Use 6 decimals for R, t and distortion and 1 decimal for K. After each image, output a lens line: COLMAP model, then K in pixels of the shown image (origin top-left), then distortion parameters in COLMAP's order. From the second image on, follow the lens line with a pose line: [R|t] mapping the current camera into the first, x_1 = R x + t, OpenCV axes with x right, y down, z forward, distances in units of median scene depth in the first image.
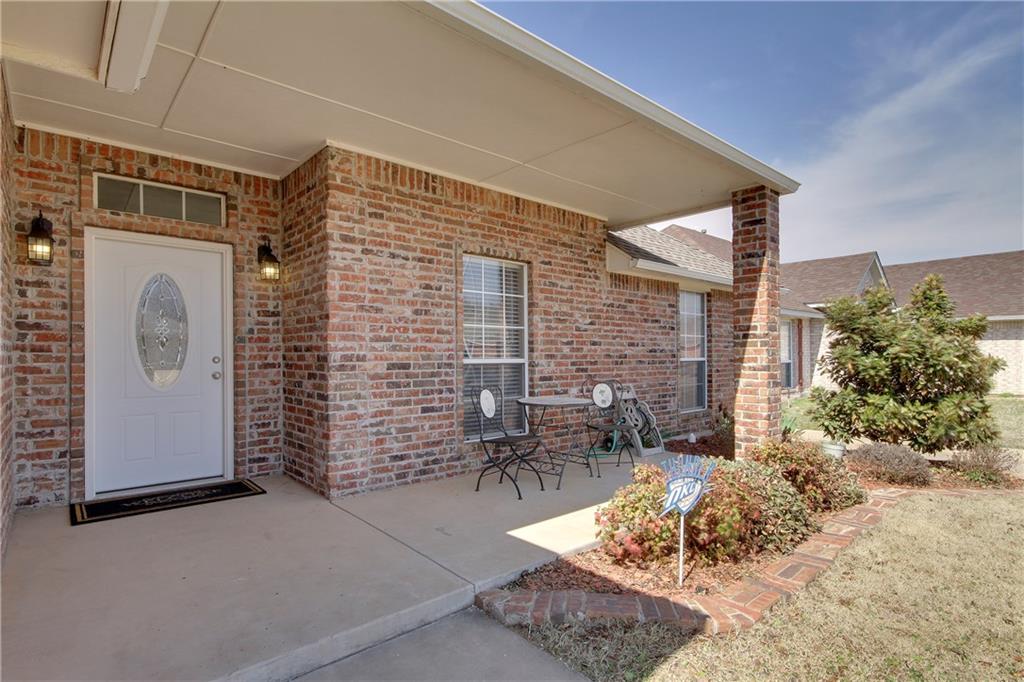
lens RADIAL K [[518.4, 0, 511.6], [0, 518.4, 353.7], [0, 0, 1]] dist [0.002448, 0.000326]
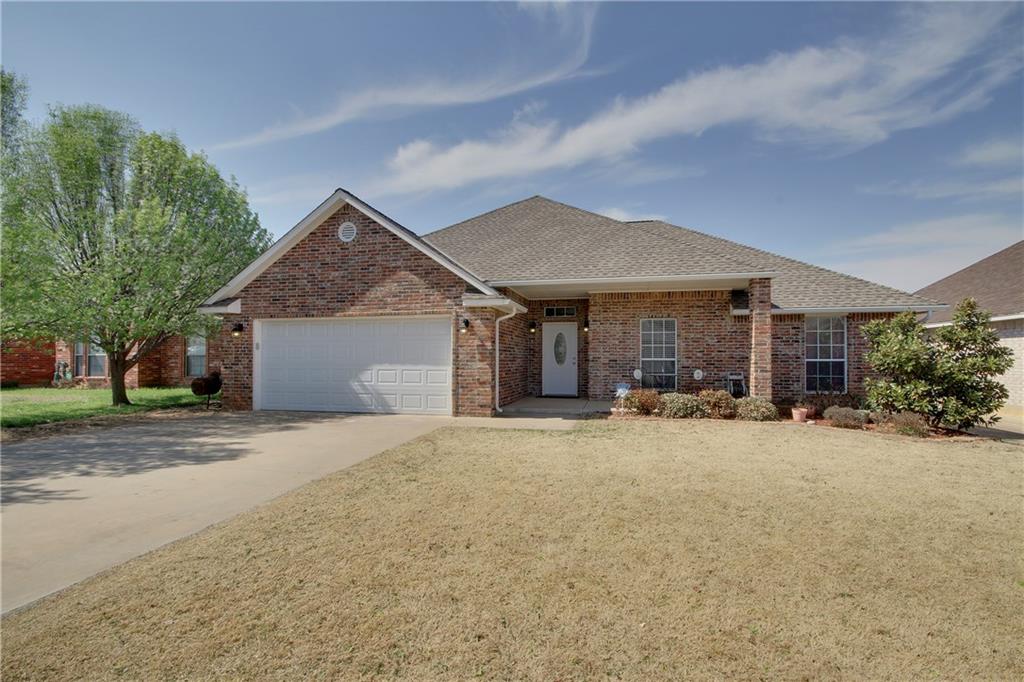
lens RADIAL K [[480.8, 0, 525.9], [0, 480.8, 344.5], [0, 0, 1]] dist [0.000535, -0.000477]
pose [[0.599664, -0.016784, -0.800076, 1.694360], [0.001574, 0.999803, -0.019794, -0.014769], [0.800250, 0.010610, 0.599572, -1.057733]]
